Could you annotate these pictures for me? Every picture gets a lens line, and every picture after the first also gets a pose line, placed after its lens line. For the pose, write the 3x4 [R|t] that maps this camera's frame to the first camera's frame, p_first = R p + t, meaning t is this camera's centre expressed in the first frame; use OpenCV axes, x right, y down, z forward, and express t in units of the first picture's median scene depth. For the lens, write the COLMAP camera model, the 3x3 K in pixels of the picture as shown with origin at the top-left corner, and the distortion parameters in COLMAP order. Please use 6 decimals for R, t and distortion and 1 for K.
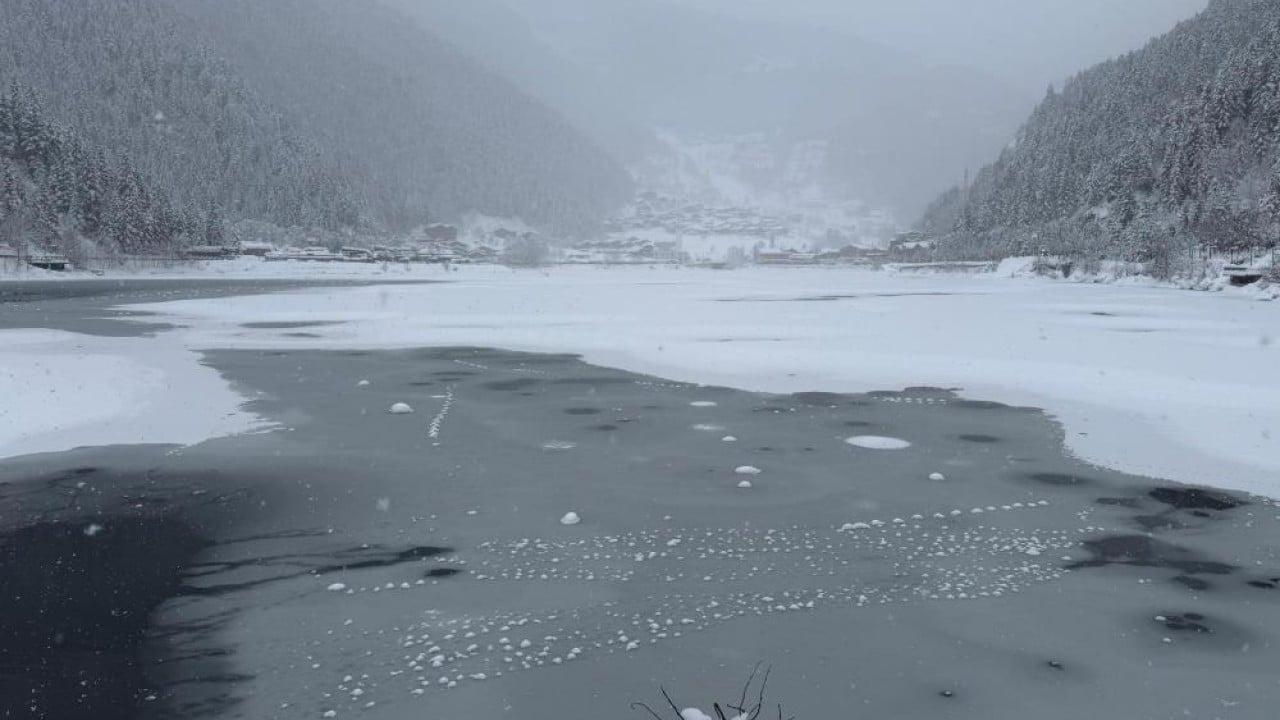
lens RADIAL K [[1036.8, 0, 641.7], [0, 1036.8, 367.3], [0, 0, 1]] dist [0.137036, -0.222772]
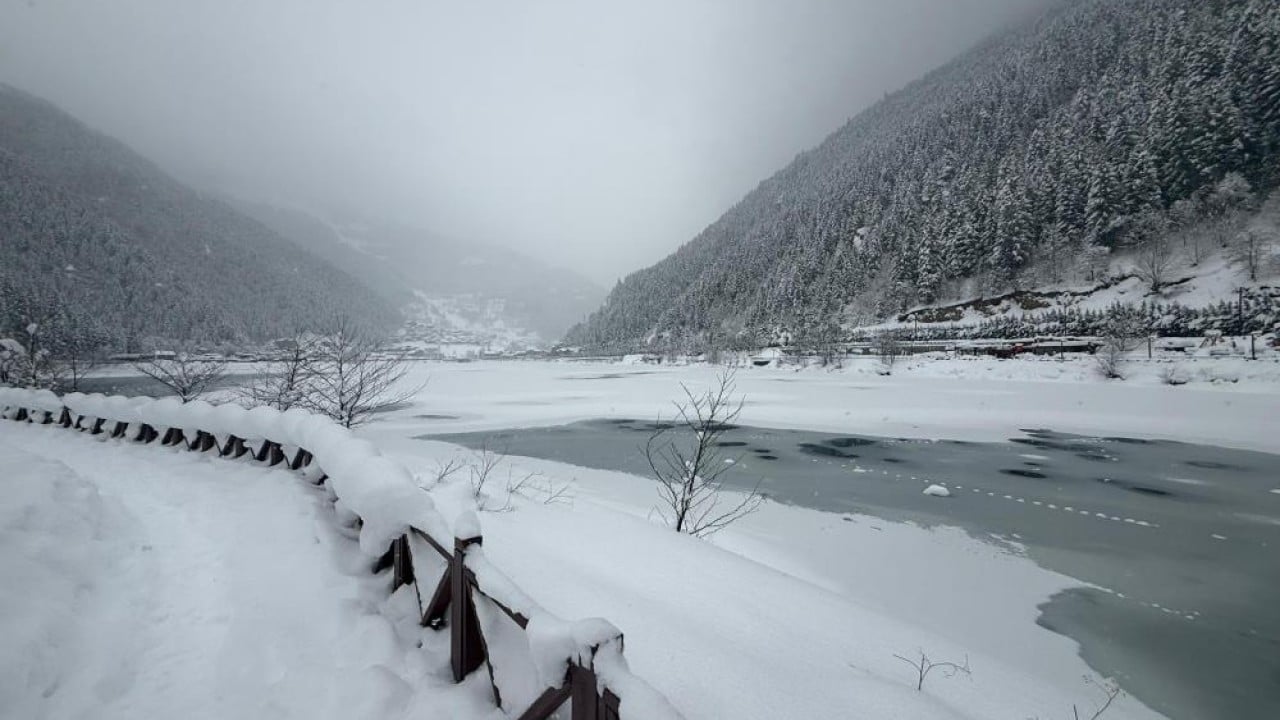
lens RADIAL K [[507.9, 0, 634.2], [0, 507.9, 362.2], [0, 0, 1]] dist [-0.000403, -0.000235]
pose [[0.906514, -0.017356, 0.421819, -0.040058], [0.056203, 0.995222, -0.079836, -0.003695], [-0.418418, 0.096080, 0.903159, 0.035550]]
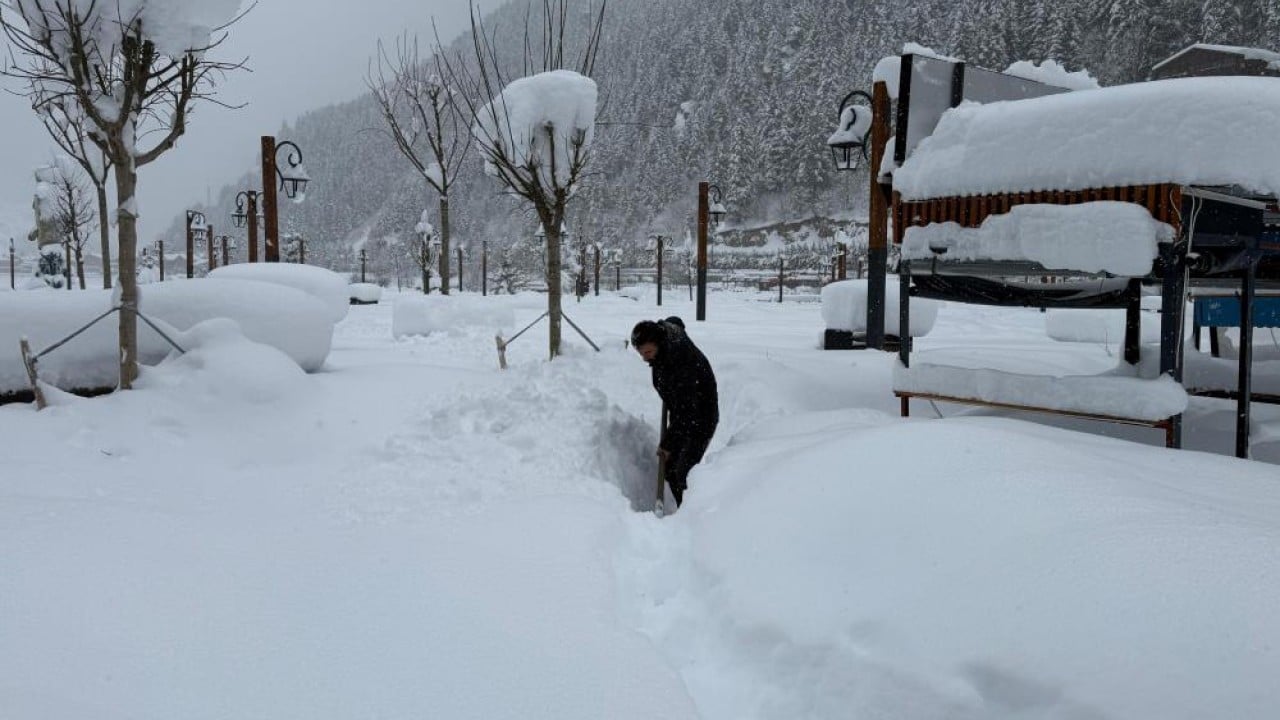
lens RADIAL K [[1036.8, 0, 641.7], [0, 1036.8, 367.3], [0, 0, 1]] dist [0.137036, -0.222772]
pose [[0.728319, -0.048110, 0.683548, -0.121306], [0.055783, 0.998384, 0.010833, 0.007239], [-0.682964, 0.030241, 0.729826, -0.080536]]
